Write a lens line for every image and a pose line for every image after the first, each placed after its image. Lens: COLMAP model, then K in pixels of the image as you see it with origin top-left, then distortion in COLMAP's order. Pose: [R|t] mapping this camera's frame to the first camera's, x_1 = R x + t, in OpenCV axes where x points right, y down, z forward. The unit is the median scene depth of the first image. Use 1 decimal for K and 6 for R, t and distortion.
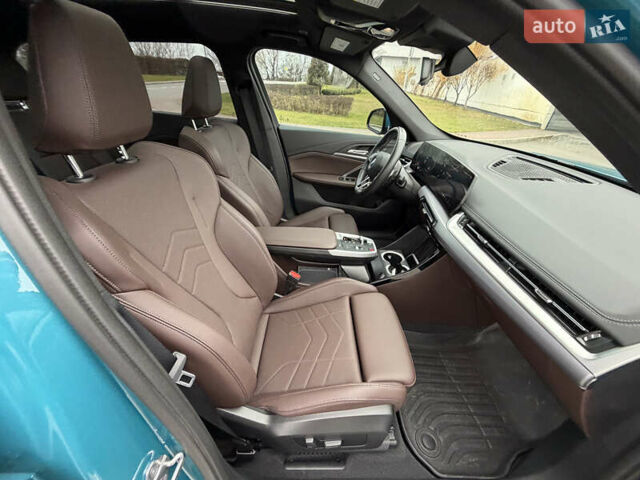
lens RADIAL K [[254.5, 0, 319.1], [0, 254.5, 241.1], [0, 0, 1]] dist [-0.002360, 0.000949]
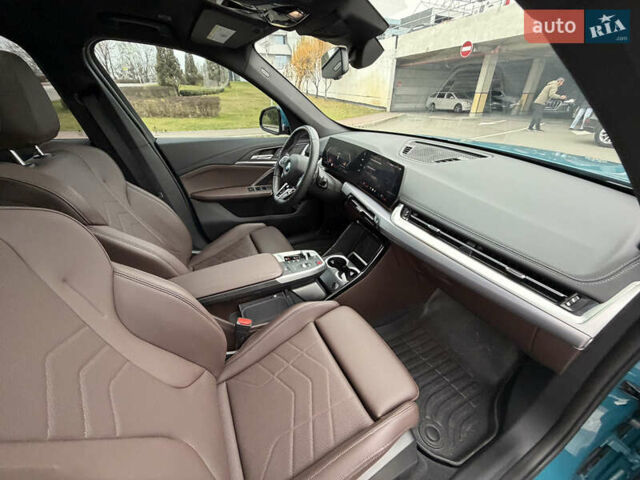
lens RADIAL K [[254.5, 0, 319.2], [0, 254.5, 241.0], [0, 0, 1]] dist [-0.002360, 0.000949]
pose [[0.896703, -0.268290, 0.352056, -0.085882], [0.265007, 0.962471, 0.058484, -0.085945], [-0.354535, 0.040855, 0.934150, 0.133402]]
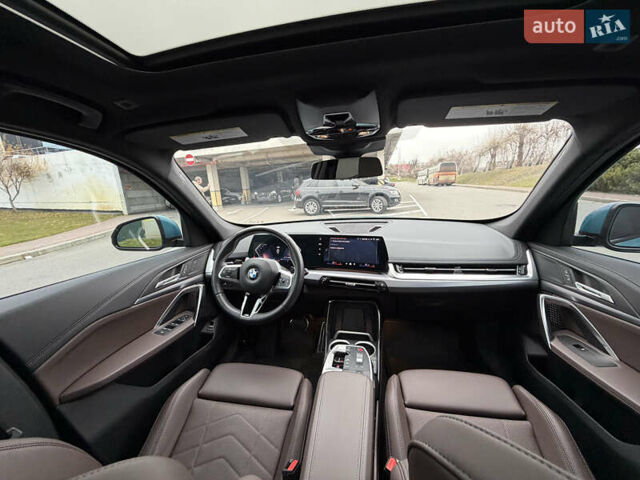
lens RADIAL K [[254.5, 0, 318.8], [0, 254.5, 237.6], [0, 0, 1]] dist [-0.002360, 0.000949]
pose [[0.179977, -0.265100, 0.947275, -0.482725], [0.556543, 0.821489, 0.124159, -0.419781], [-0.811091, 0.504854, 0.295389, 0.615807]]
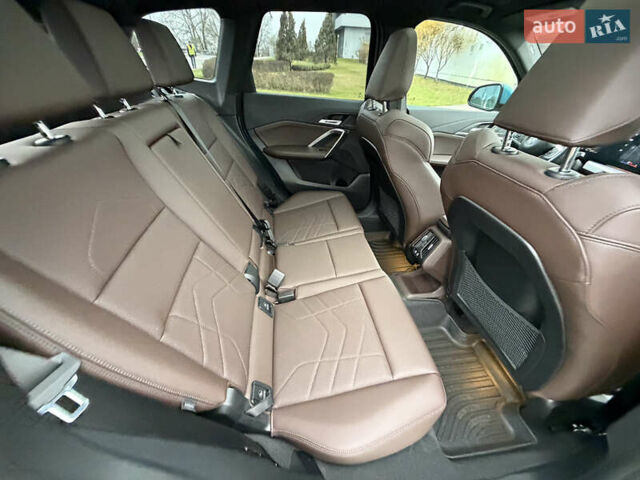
lens RADIAL K [[254.5, 0, 320.9], [0, 254.5, 242.6], [0, 0, 1]] dist [-0.002360, 0.000949]
pose [[0.989756, -0.096811, 0.104936, -0.832862], [0.088858, 0.992986, 0.077998, -0.065581], [-0.111751, -0.067874, 0.991416, 0.073705]]
